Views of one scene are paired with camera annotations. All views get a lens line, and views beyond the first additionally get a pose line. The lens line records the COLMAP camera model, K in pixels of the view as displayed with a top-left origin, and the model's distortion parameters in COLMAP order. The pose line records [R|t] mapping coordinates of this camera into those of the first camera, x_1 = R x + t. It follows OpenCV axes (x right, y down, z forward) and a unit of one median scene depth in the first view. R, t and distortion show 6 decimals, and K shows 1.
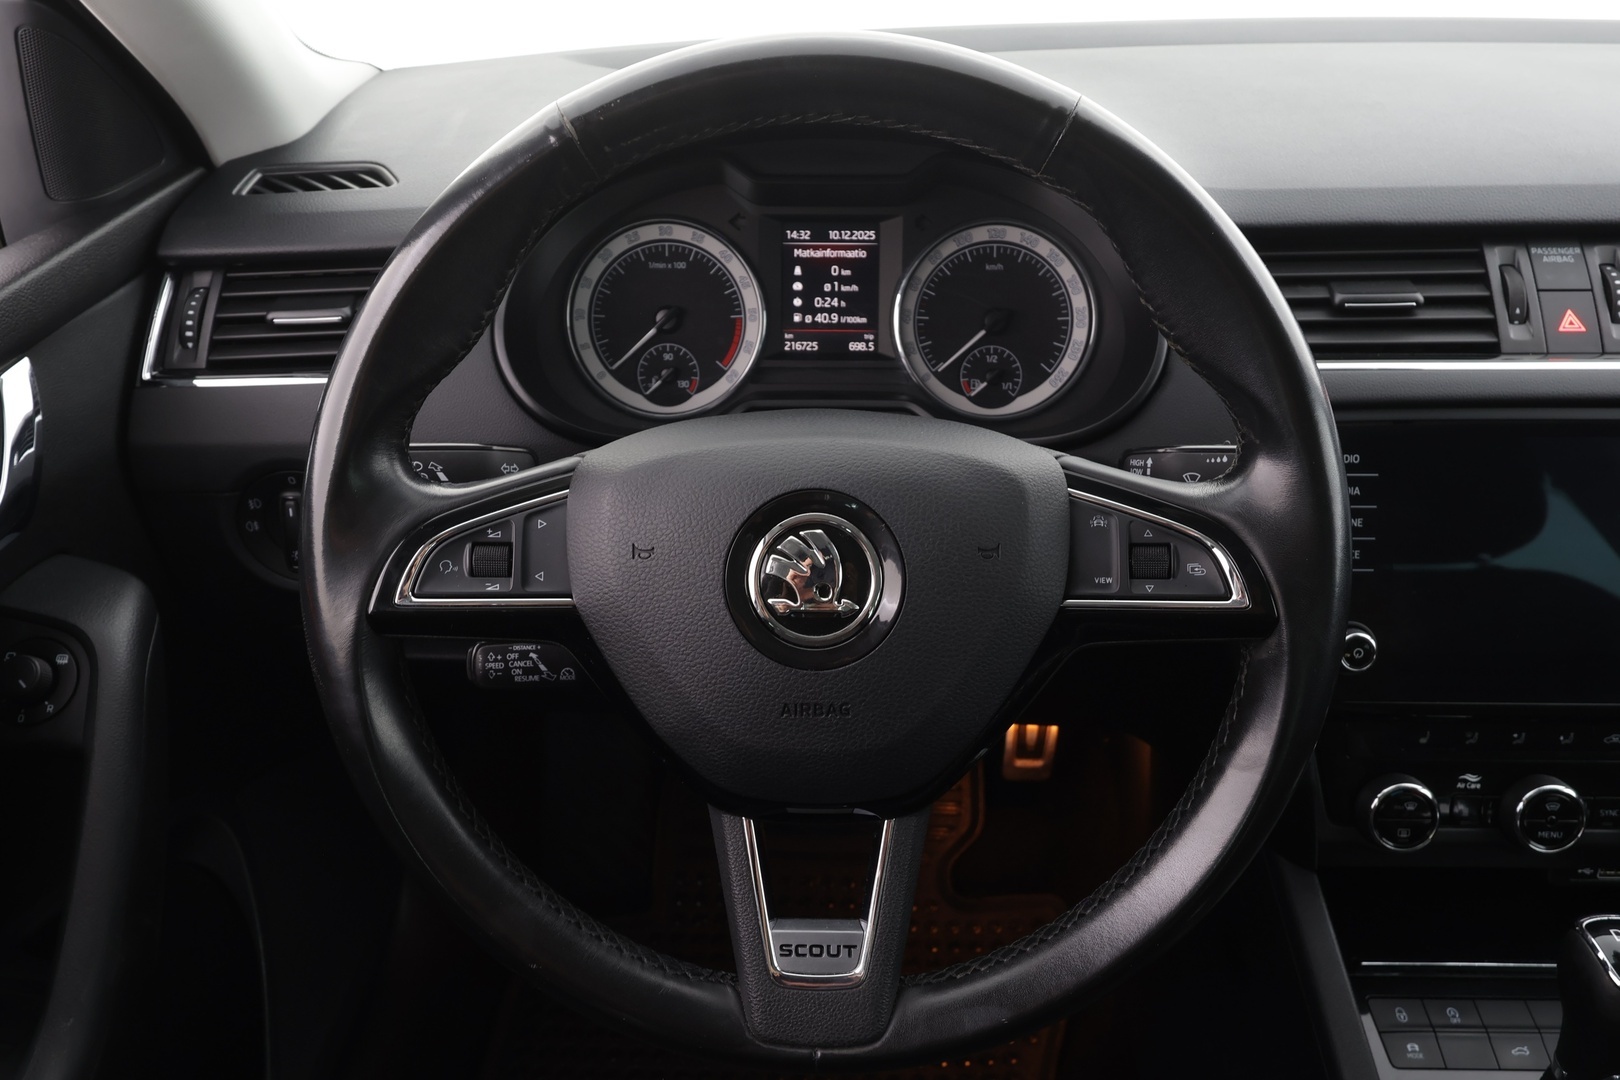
lens RADIAL K [[1233.2, 0, 811.5], [0, 1233.2, 540.4], [0, 0, 1]] dist [0.017495, -0.008099]
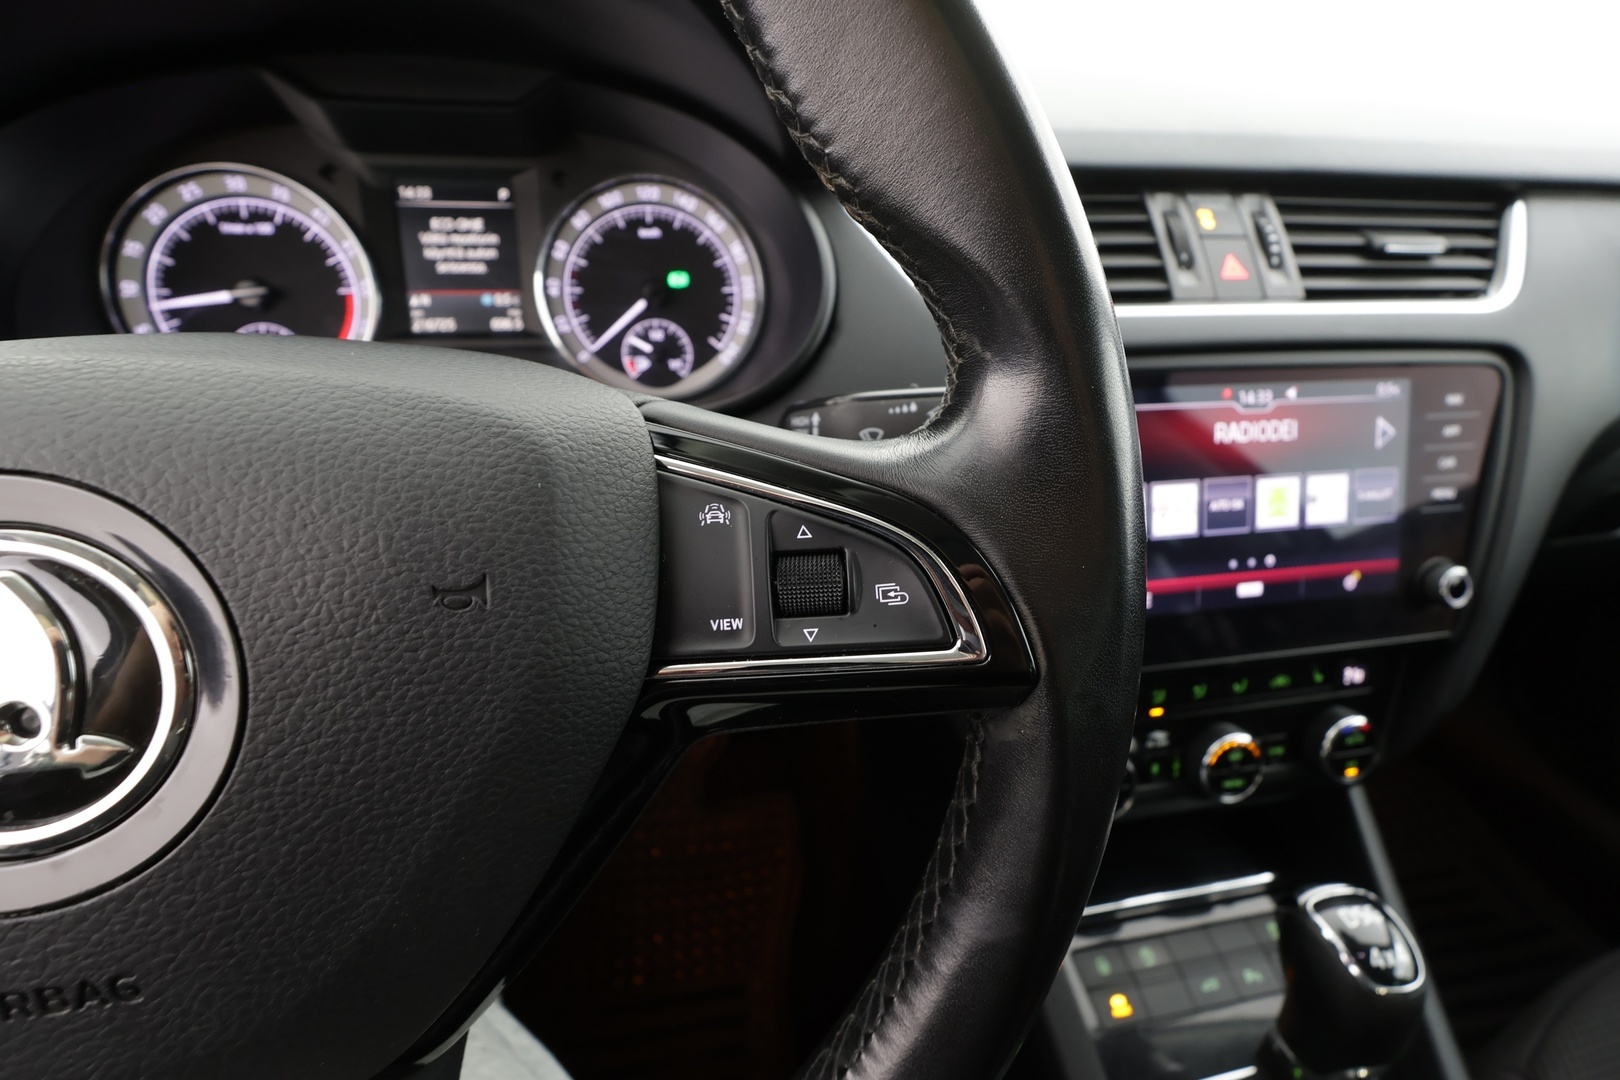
lens RADIAL K [[745.3, 0, 811.6], [0, 745.3, 535.2], [0, 0, 1]] dist [-0.005079, 0.002155]
pose [[0.974848, -0.076266, 0.209414, 0.147751], [0.070408, 0.996893, 0.035302, -0.010526], [-0.211456, -0.019669, 0.977190, 0.483033]]
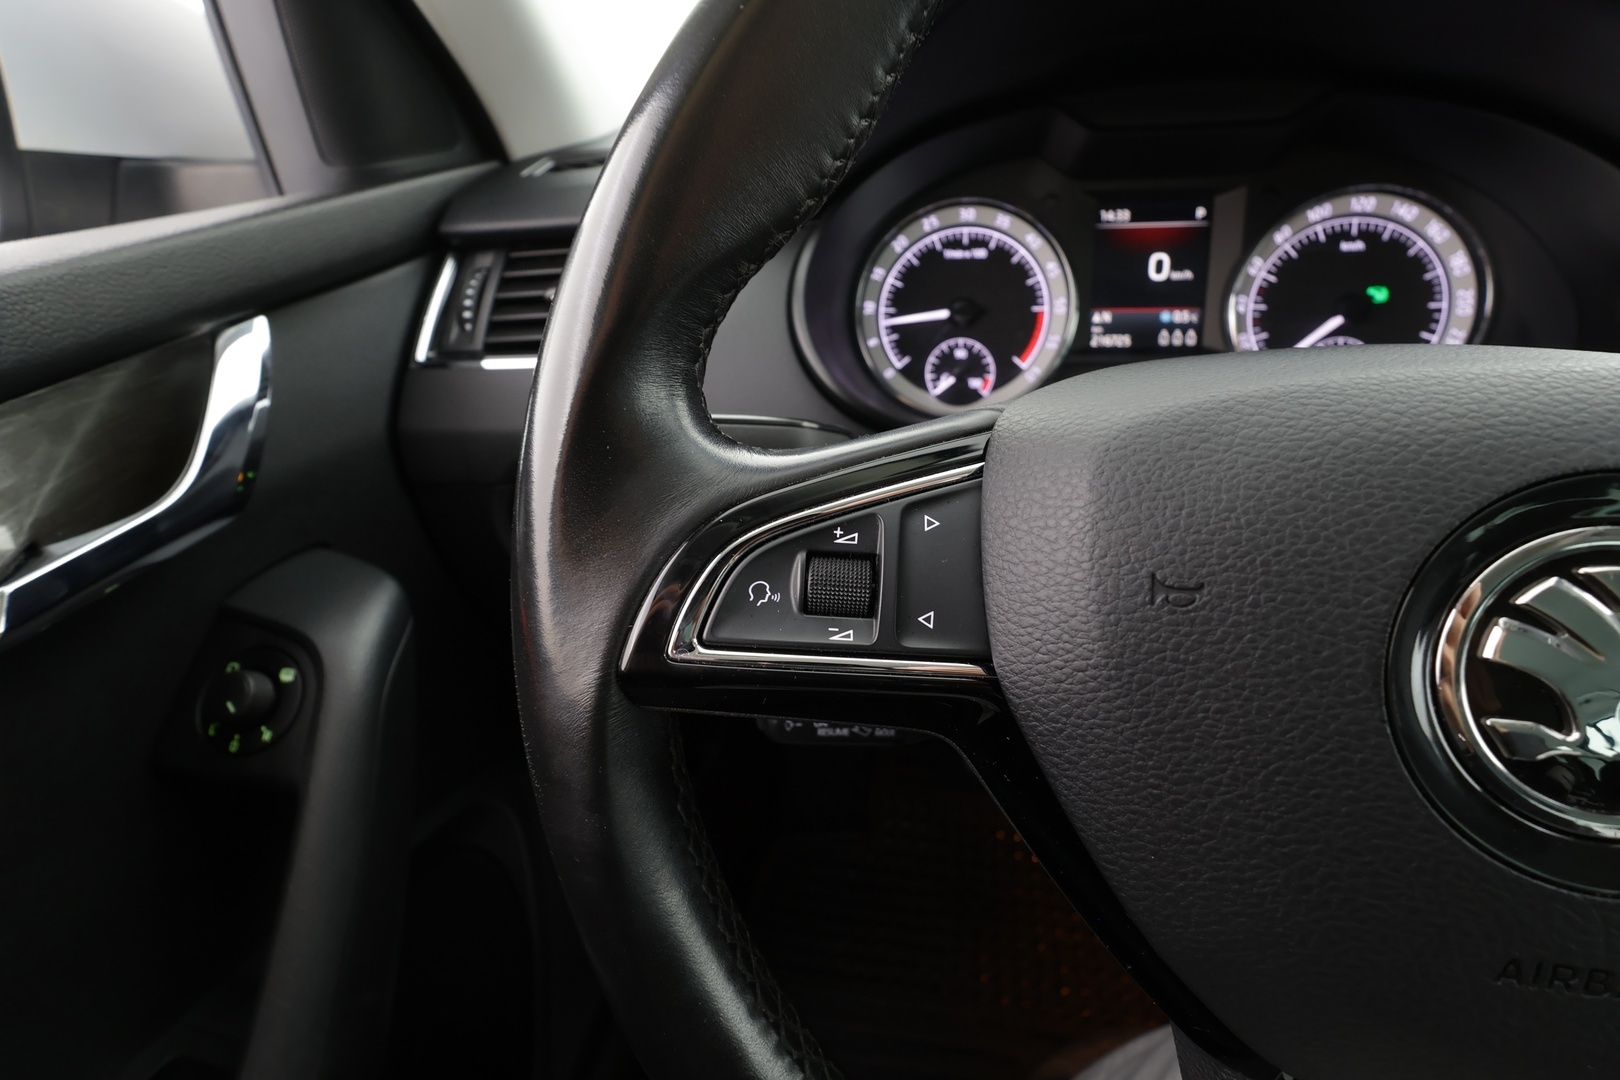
lens RADIAL K [[745.3, 0, 813.9], [0, 745.3, 542.6], [0, 0, 1]] dist [-0.005079, 0.002155]
pose [[0.989989, 0.028395, -0.138258, -0.163660], [-0.029261, 0.999563, -0.004231, -0.001014], [0.138078, 0.008234, 0.990387, 0.486420]]
